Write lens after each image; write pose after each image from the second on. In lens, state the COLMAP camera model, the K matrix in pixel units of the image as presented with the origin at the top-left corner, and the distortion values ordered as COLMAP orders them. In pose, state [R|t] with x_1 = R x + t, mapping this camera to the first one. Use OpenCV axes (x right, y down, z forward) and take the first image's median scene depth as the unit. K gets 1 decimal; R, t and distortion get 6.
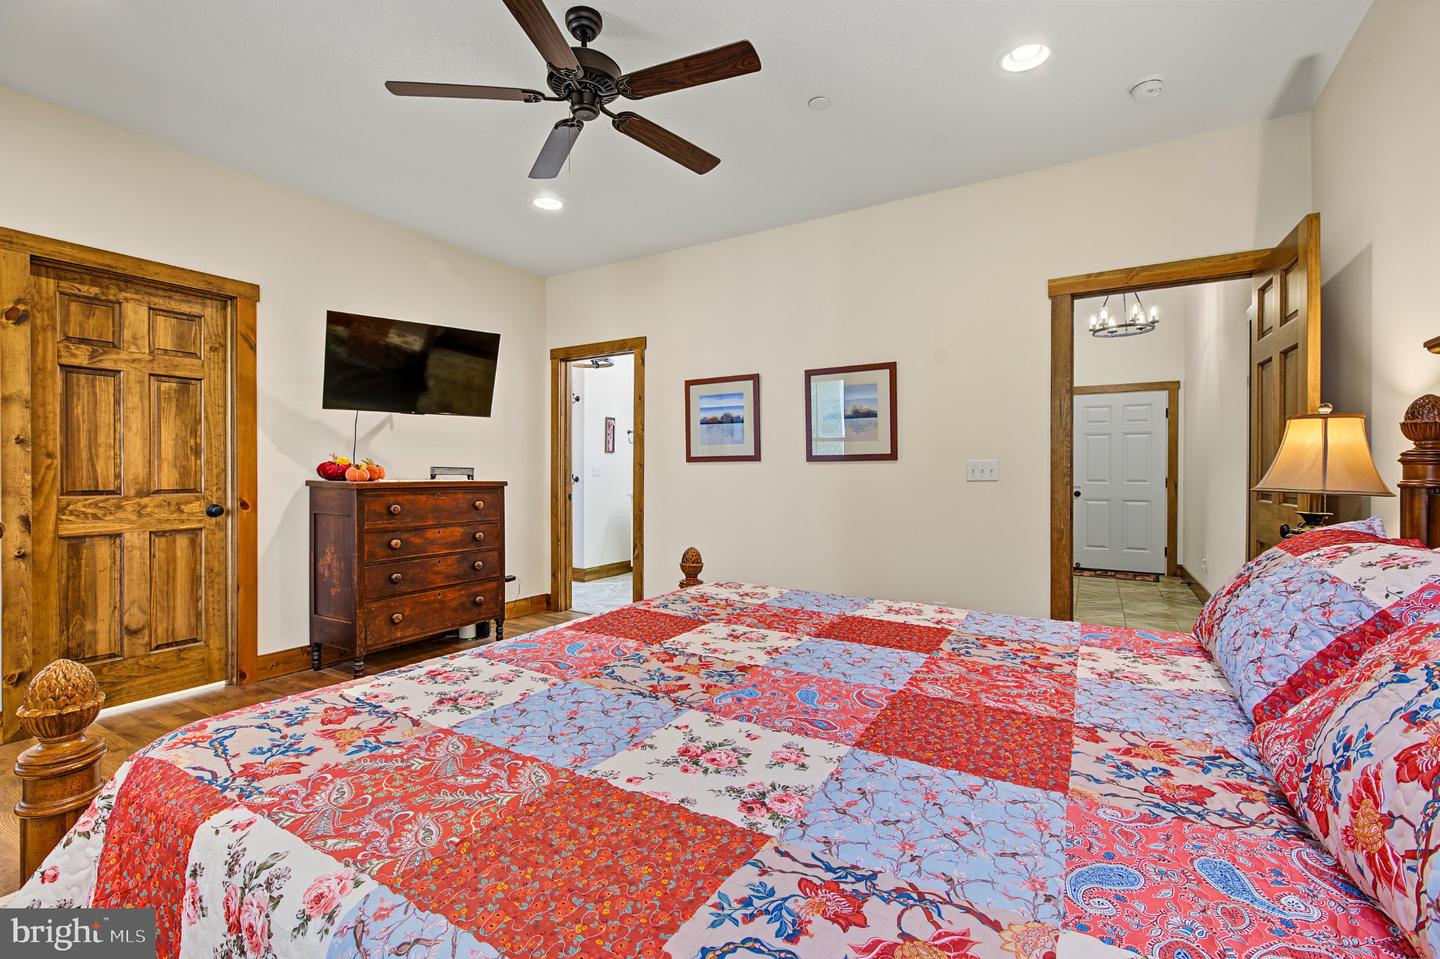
lens RADIAL K [[636.6, 0, 719.9], [0, 636.6, 474.6], [0, 0, 1]] dist [0.001105, -0.000111]
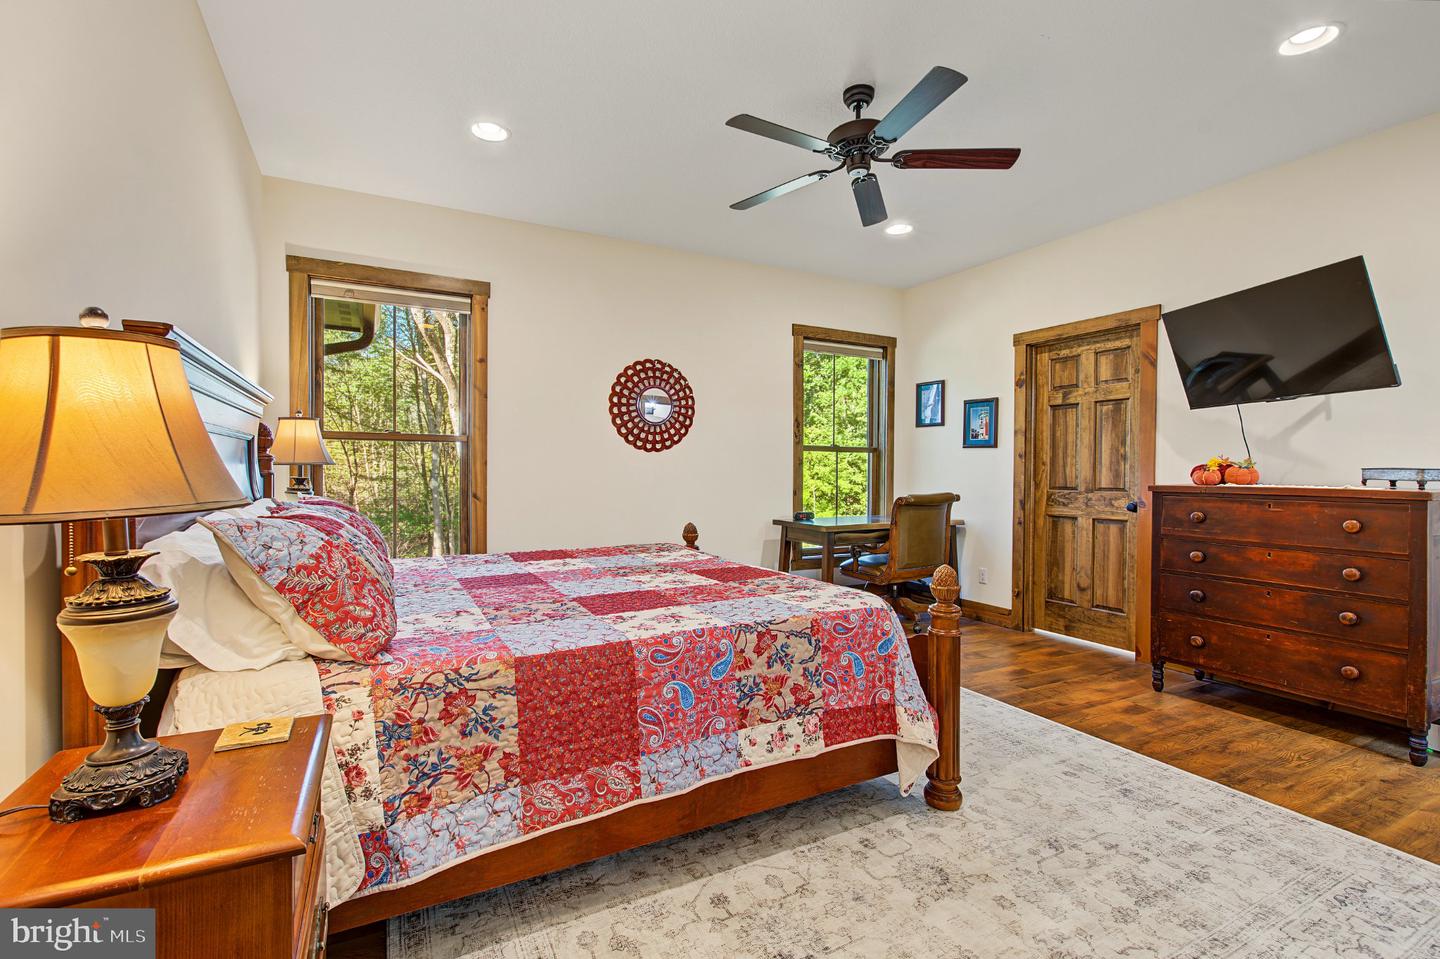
lens RADIAL K [[636.6, 0, 707.4], [0, 636.6, 473.4], [0, 0, 1]] dist [0.001105, -0.000111]
pose [[-0.524637, -0.001942, -0.851324, 0.661447], [-0.008601, 0.999958, 0.003019, -0.002928], [0.851282, 0.008906, -0.524632, 0.981330]]
